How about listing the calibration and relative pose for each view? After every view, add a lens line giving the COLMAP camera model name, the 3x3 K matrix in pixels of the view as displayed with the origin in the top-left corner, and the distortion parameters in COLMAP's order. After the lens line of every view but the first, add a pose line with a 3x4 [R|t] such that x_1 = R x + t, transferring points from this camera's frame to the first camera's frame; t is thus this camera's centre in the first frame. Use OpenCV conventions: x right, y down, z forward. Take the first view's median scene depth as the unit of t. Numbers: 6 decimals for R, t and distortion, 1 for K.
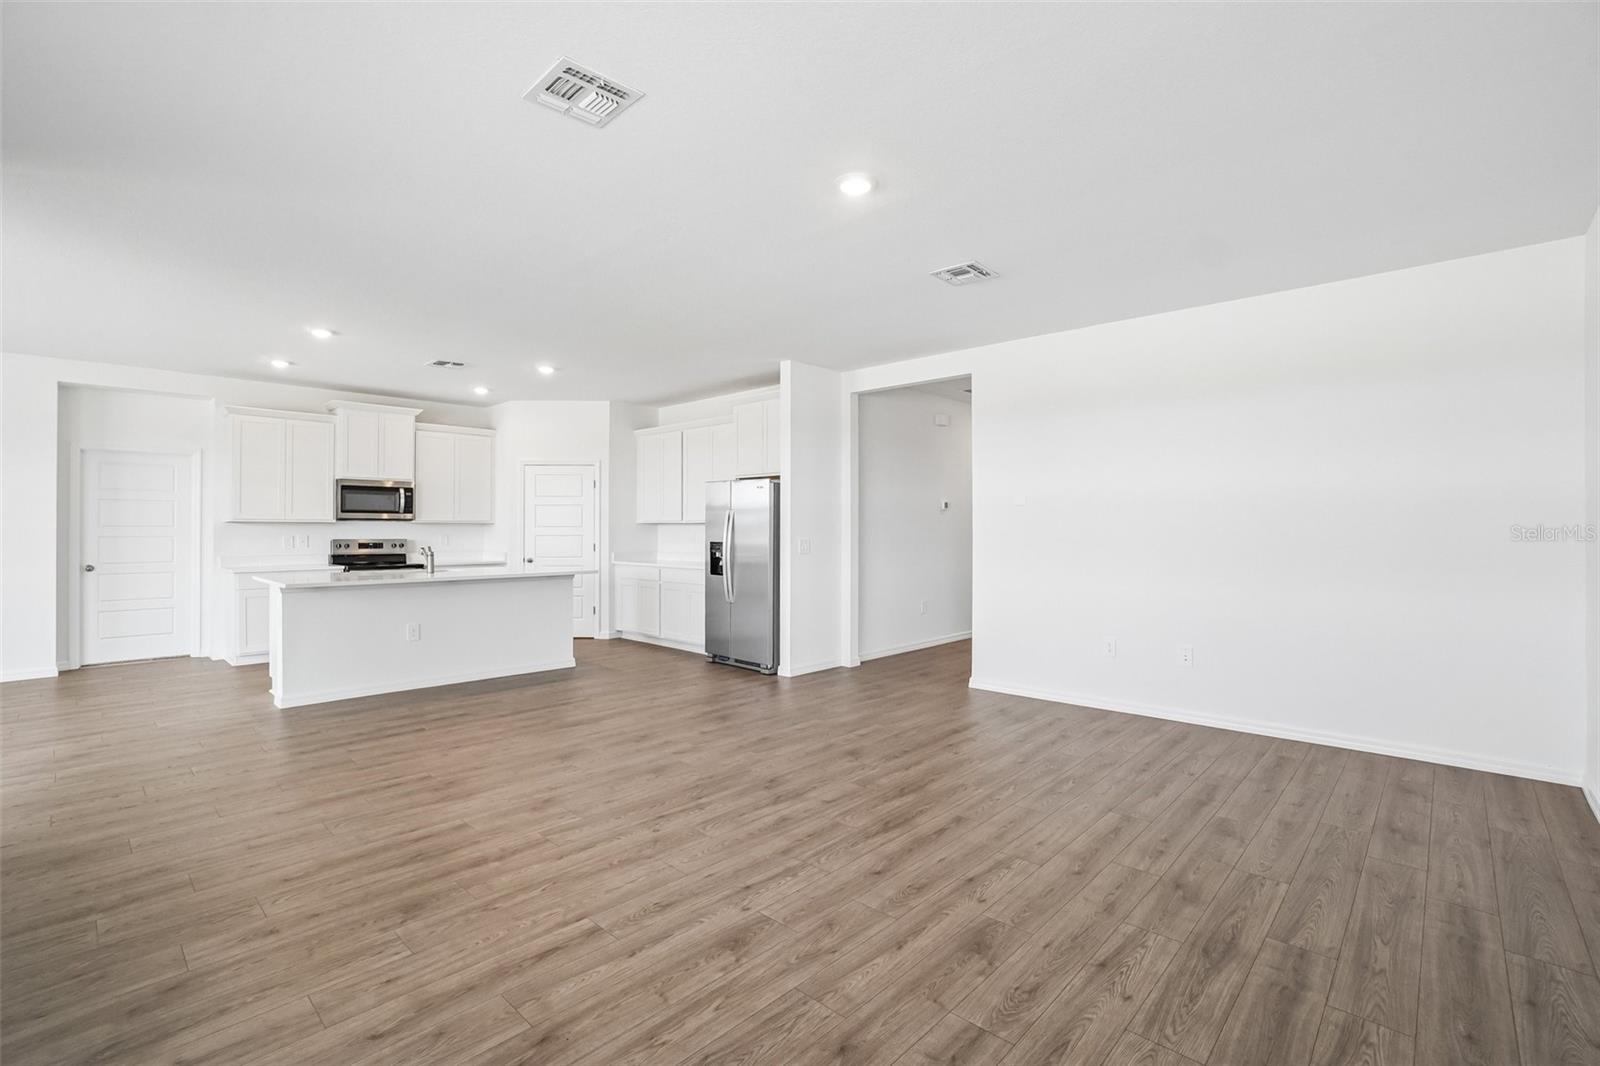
lens RADIAL K [[717.1, 0, 803.0], [0, 717.1, 525.0], [0, 0, 1]] dist [-0.041180, 0.008381]
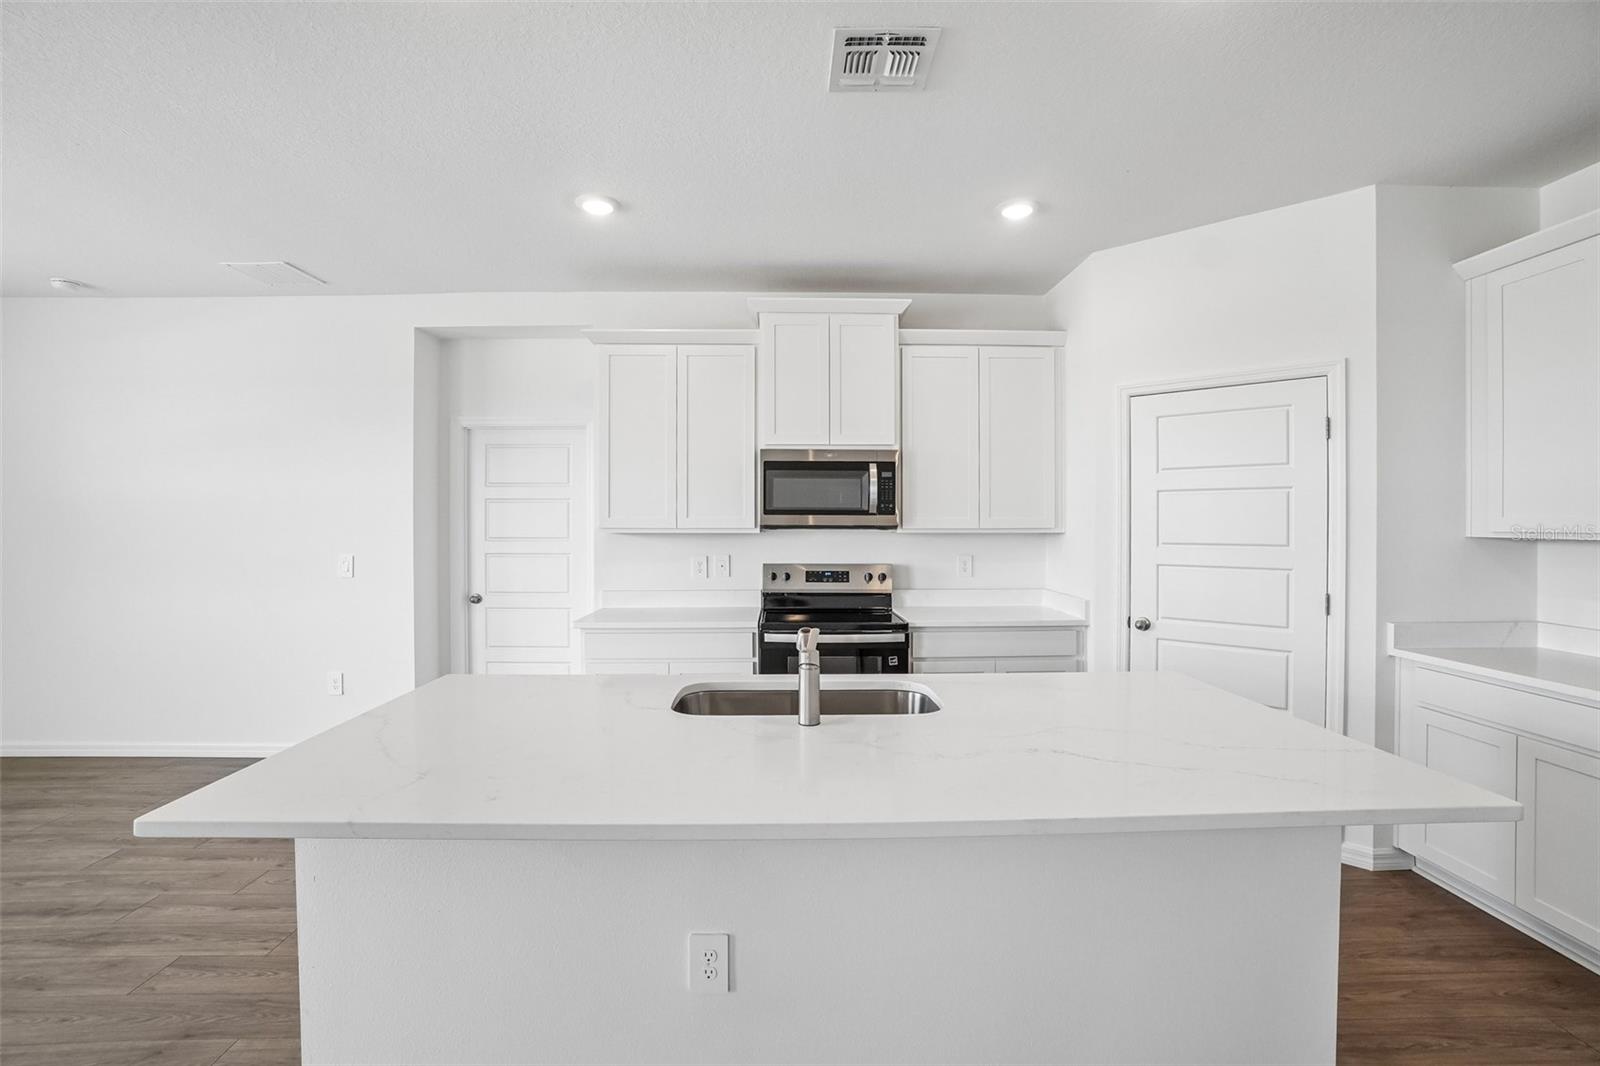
lens RADIAL K [[717.1, 0, 807.5], [0, 717.1, 526.8], [0, 0, 1]] dist [-0.041180, 0.008381]
pose [[0.709731, 0.002992, -0.704467, -0.246625], [0.002444, 0.999975, 0.006709, -0.011380], [0.704469, -0.006484, 0.709705, 0.611366]]
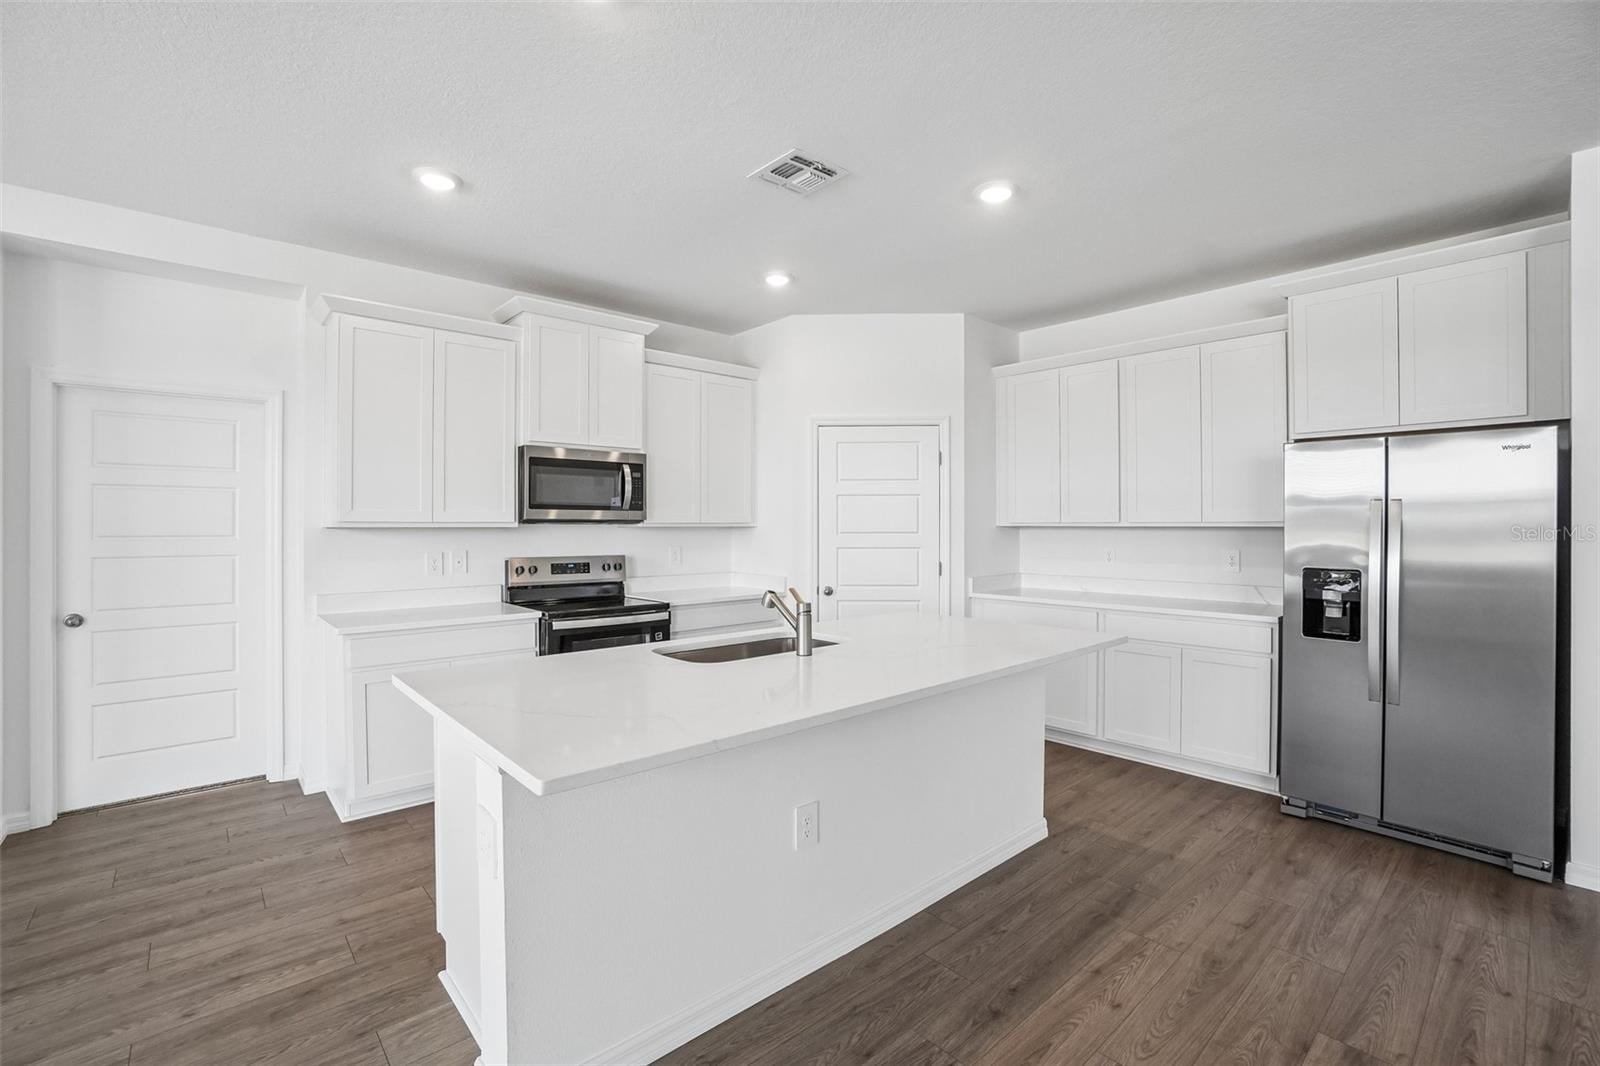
lens RADIAL K [[717.1, 0, 789.6], [0, 717.1, 527.6], [0, 0, 1]] dist [-0.041180, 0.008381]
pose [[0.996978, -0.002959, -0.077627, -0.395424], [0.003232, 0.999989, 0.003398, -0.004203], [0.077616, -0.003639, 0.996977, 0.451175]]
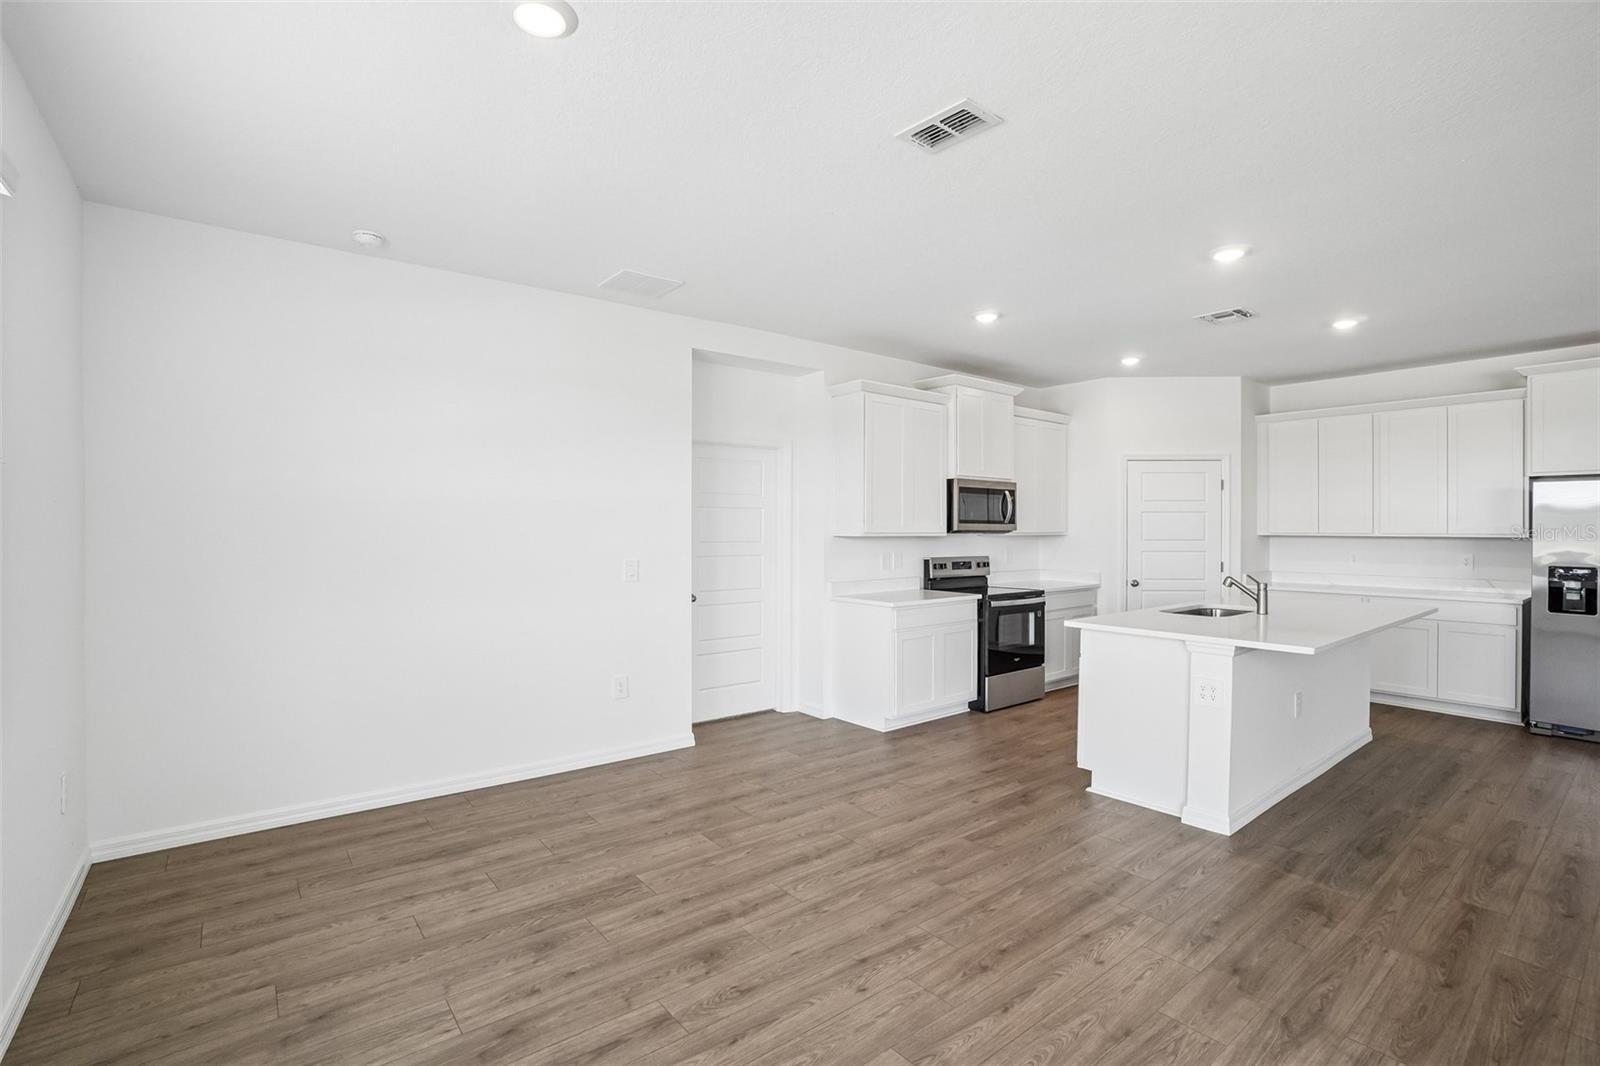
lens RADIAL K [[717.1, 0, 790.2], [0, 717.1, 534.4], [0, 0, 1]] dist [-0.041180, 0.008381]
pose [[0.988161, 0.000620, -0.153421, -0.677442], [0.000668, 0.999965, 0.008342, -0.011341], [0.153421, -0.008346, 0.988126, 0.199162]]
